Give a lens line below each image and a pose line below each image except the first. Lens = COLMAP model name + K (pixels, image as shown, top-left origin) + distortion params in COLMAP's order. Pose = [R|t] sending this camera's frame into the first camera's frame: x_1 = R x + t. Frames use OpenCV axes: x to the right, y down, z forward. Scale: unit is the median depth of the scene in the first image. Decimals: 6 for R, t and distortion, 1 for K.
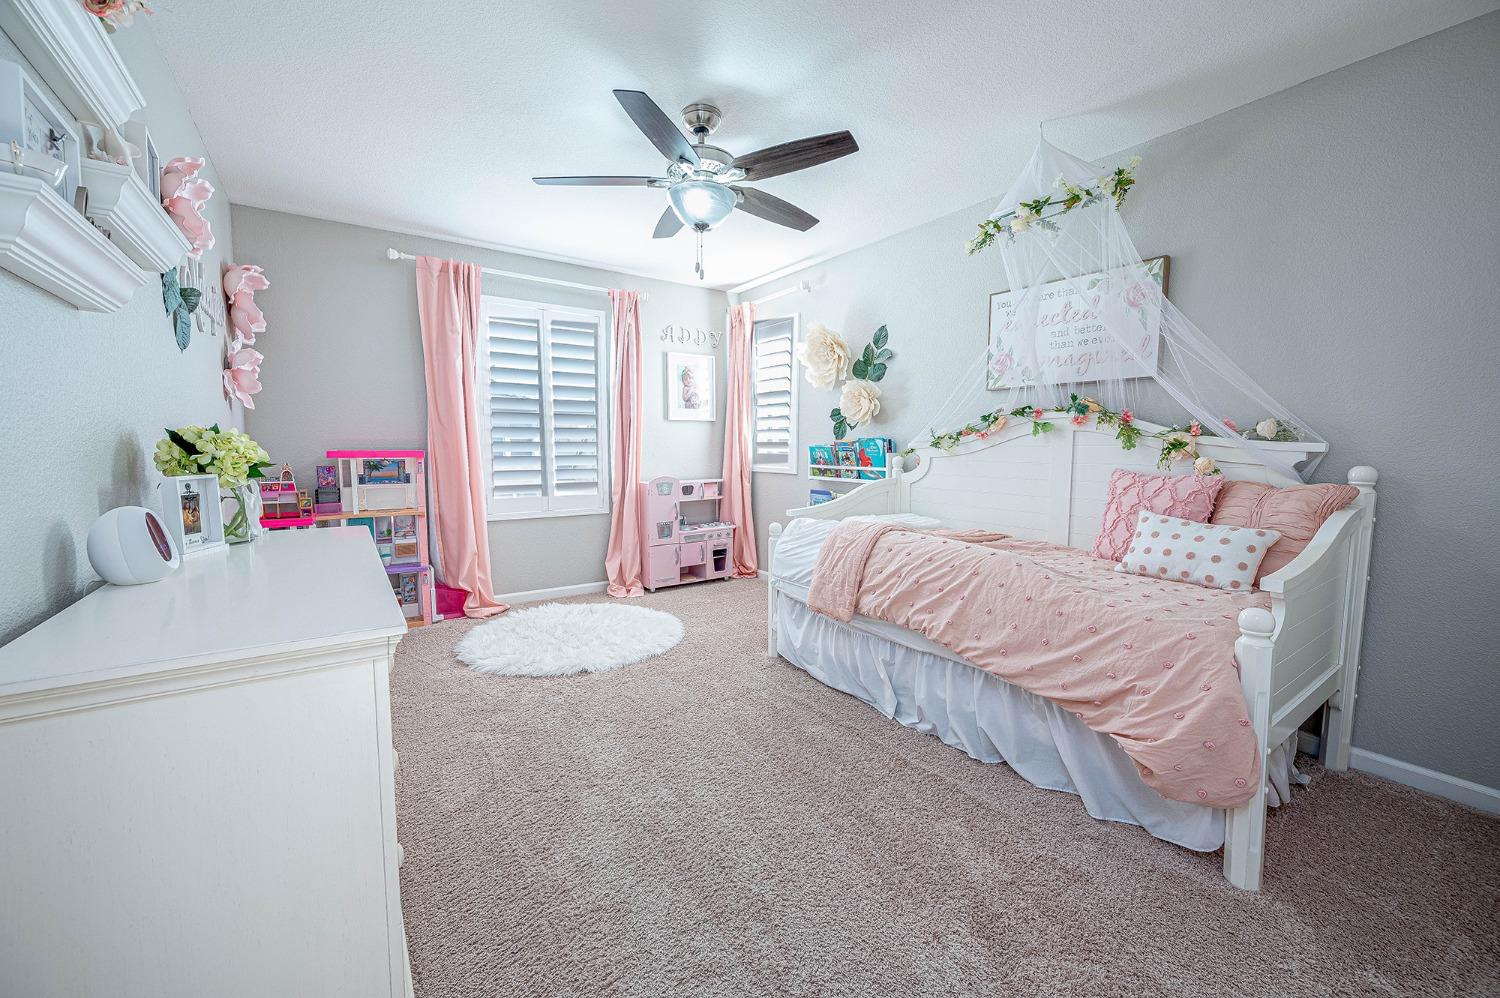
lens RADIAL K [[587.4, 0, 748.4], [0, 587.4, 496.8], [0, 0, 1]] dist [-0.000679, -0.000103]
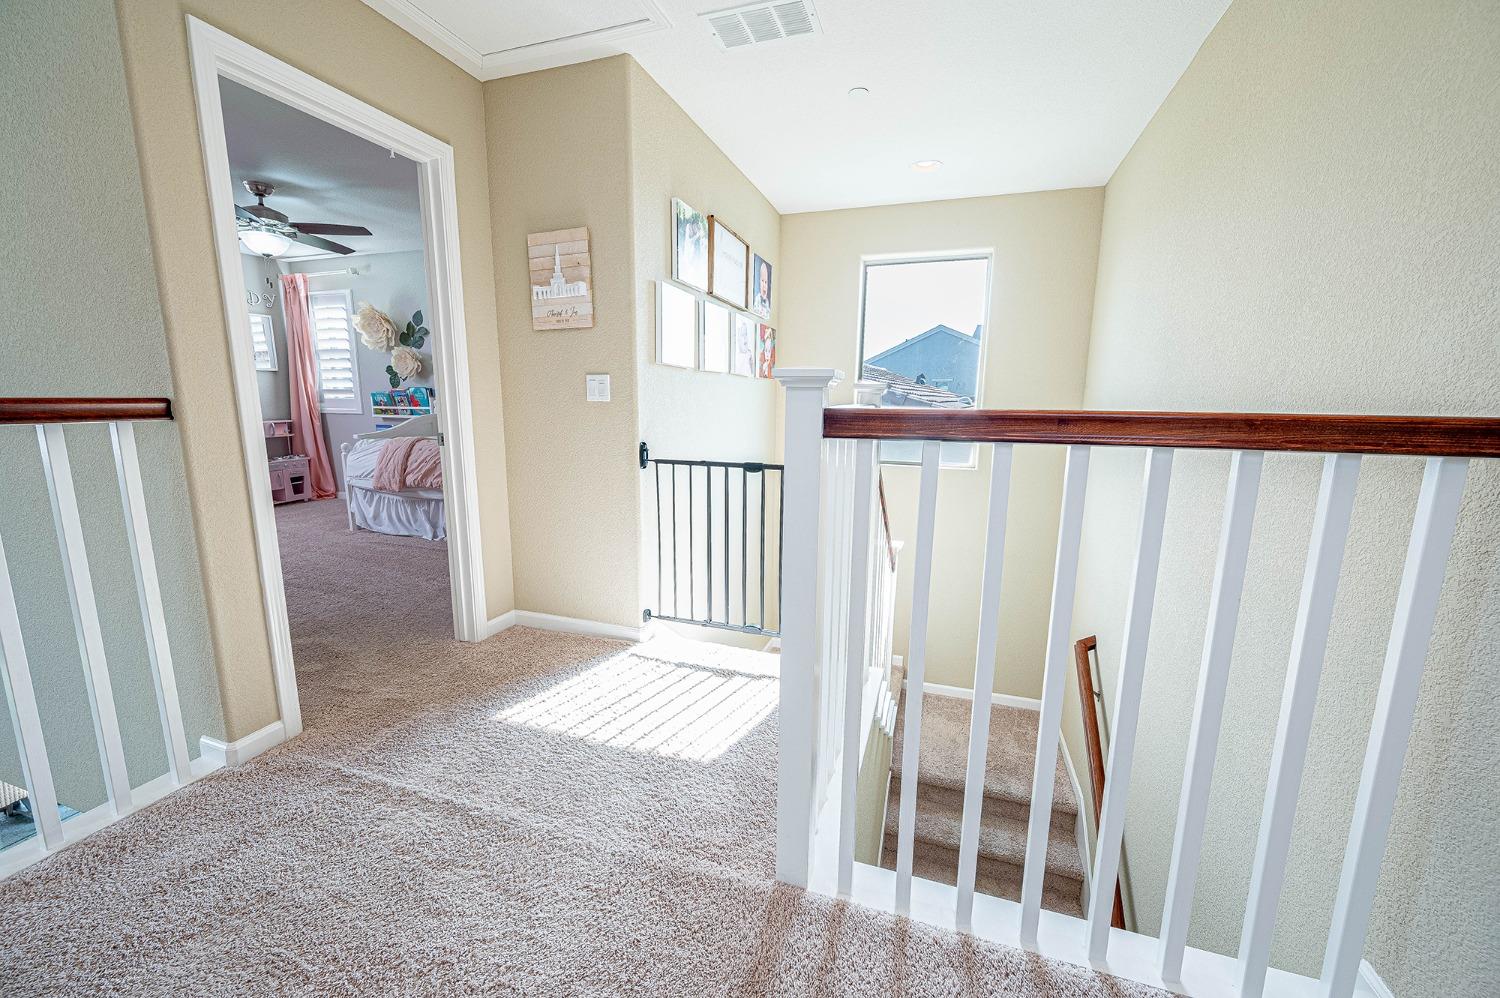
lens RADIAL K [[587.4, 0, 748.4], [0, 587.4, 496.8], [0, 0, 1]] dist [-0.000679, -0.000103]
pose [[0.803889, -0.098158, 0.586624, -0.015661], [0.046775, 0.993667, 0.102168, 0.057304], [-0.592937, -0.054692, 0.803389, -0.645538]]
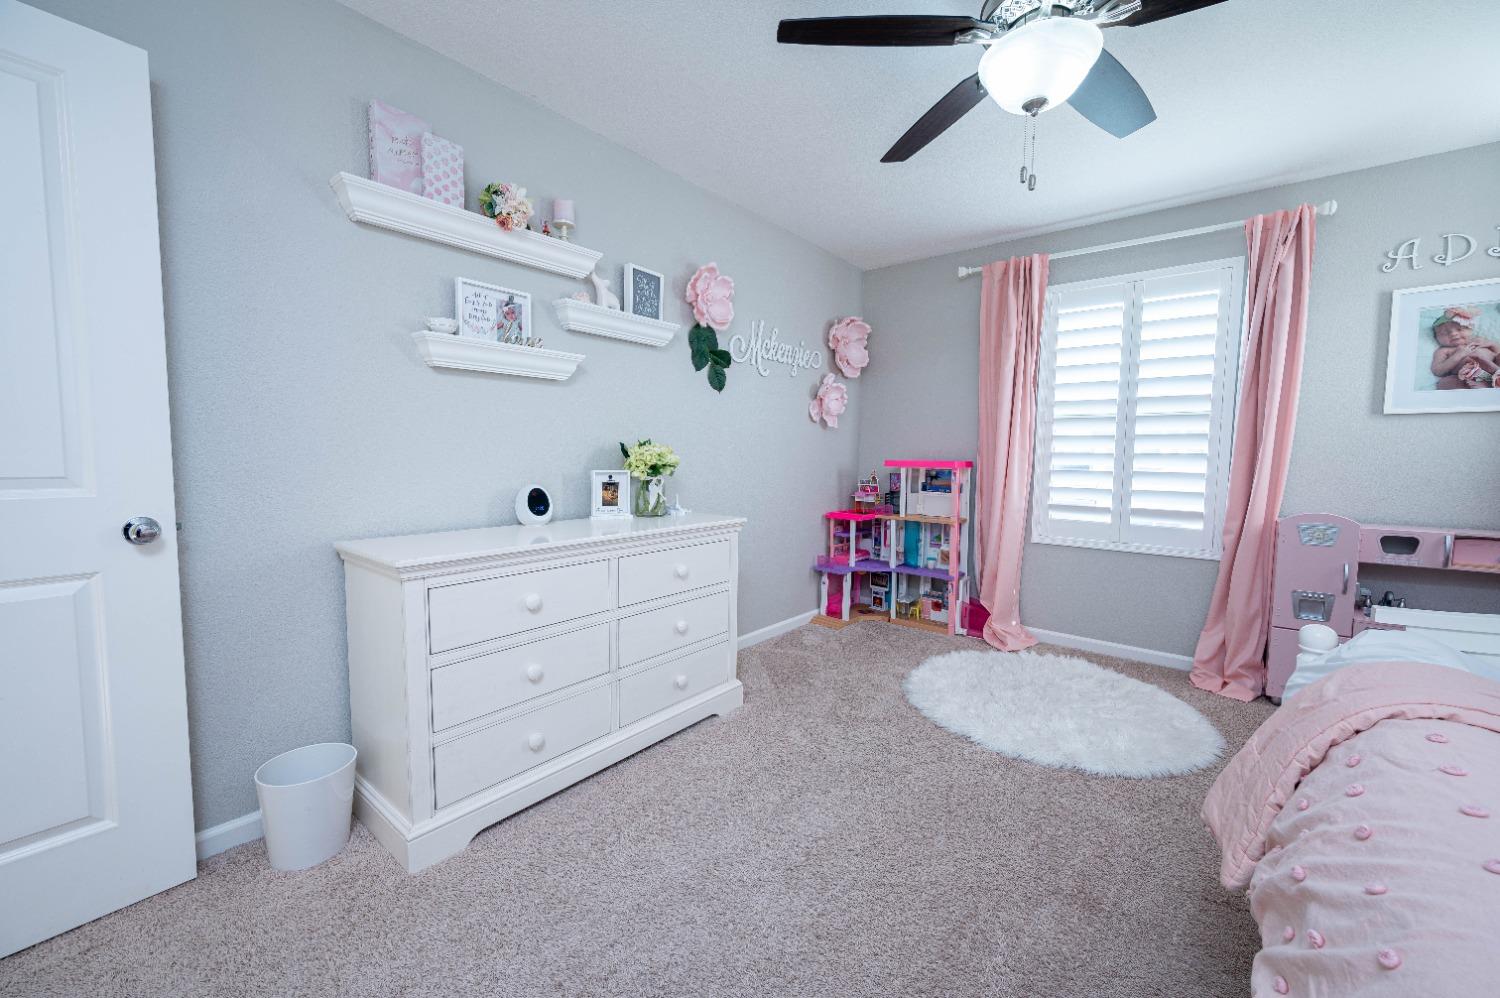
lens RADIAL K [[599.6, 0, 750.0], [0, 599.6, 499.0], [0, 0, 1]] dist [0.000153, 0.000023]
pose [[0.276714, 0.072705, -0.958198, 0.294909], [-0.093175, 0.994465, 0.048549, -0.028007], [0.956424, 0.075846, 0.281957, 0.332049]]
